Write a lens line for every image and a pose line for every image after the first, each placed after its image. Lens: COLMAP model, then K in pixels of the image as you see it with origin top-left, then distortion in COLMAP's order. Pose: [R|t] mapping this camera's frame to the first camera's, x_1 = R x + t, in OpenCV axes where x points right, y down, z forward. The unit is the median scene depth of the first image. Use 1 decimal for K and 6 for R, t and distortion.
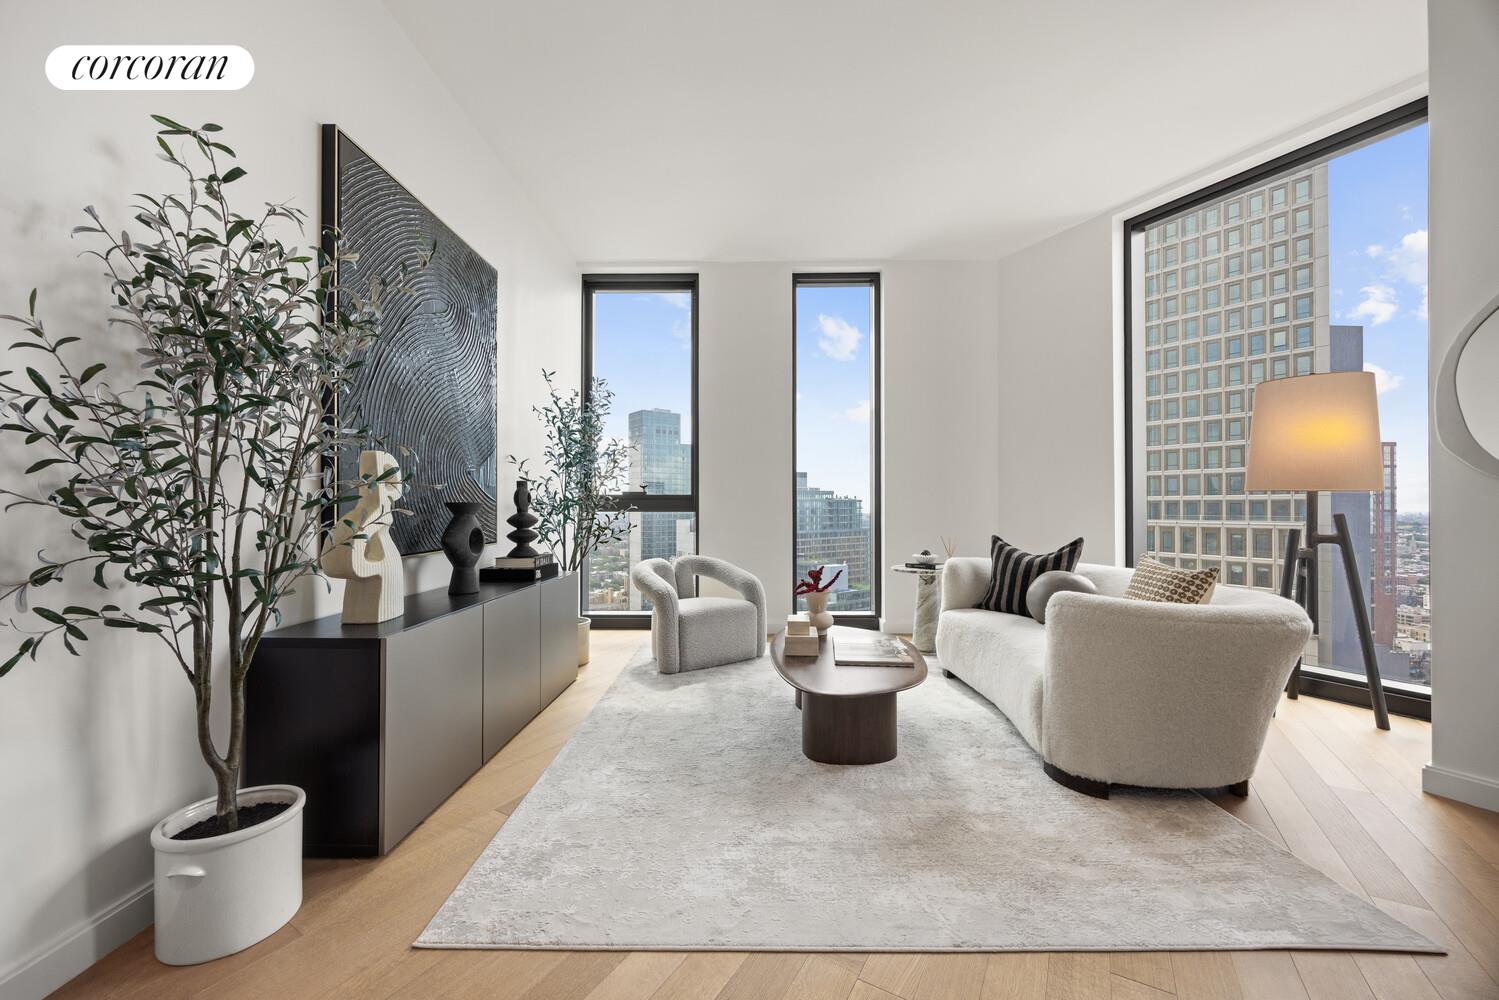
lens RADIAL K [[580.9, 0, 749.5], [0, 580.9, 500.0], [0, 0, 1]] dist [0.002842, 0.000225]
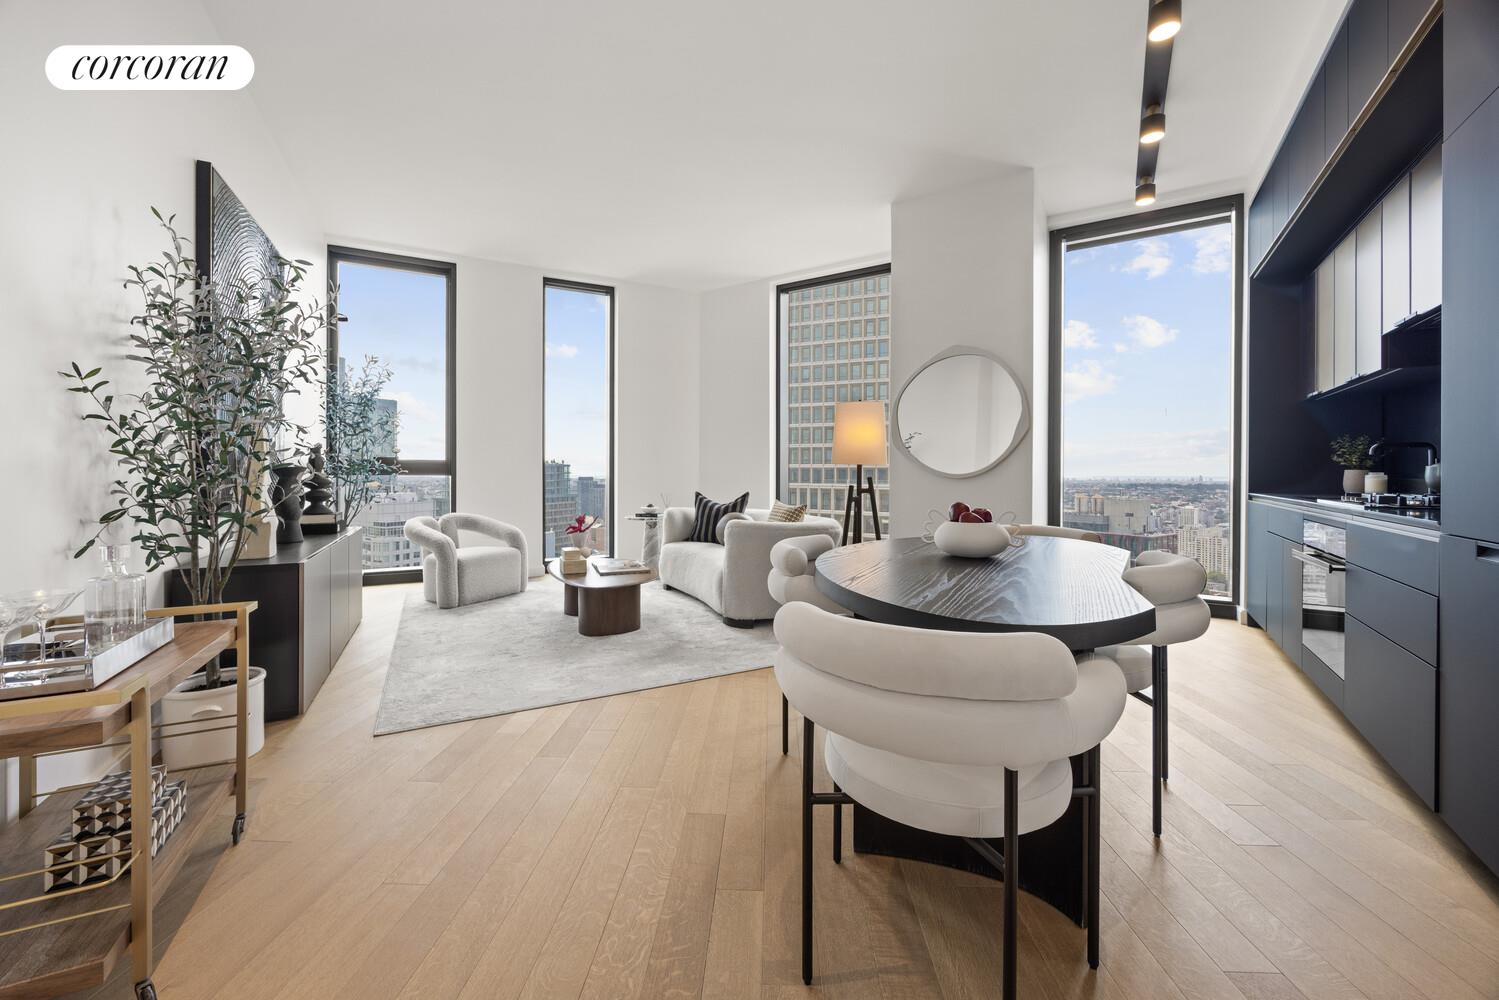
lens RADIAL K [[576.6, 0, 746.6], [0, 576.6, 473.2], [0, 0, 1]] dist [0.000696, 0.000063]
pose [[0.882869, 0.002290, 0.469614, -0.160638], [-0.008968, 0.999888, 0.011984, -0.004204], [-0.469534, -0.014791, 0.882791, -0.363365]]
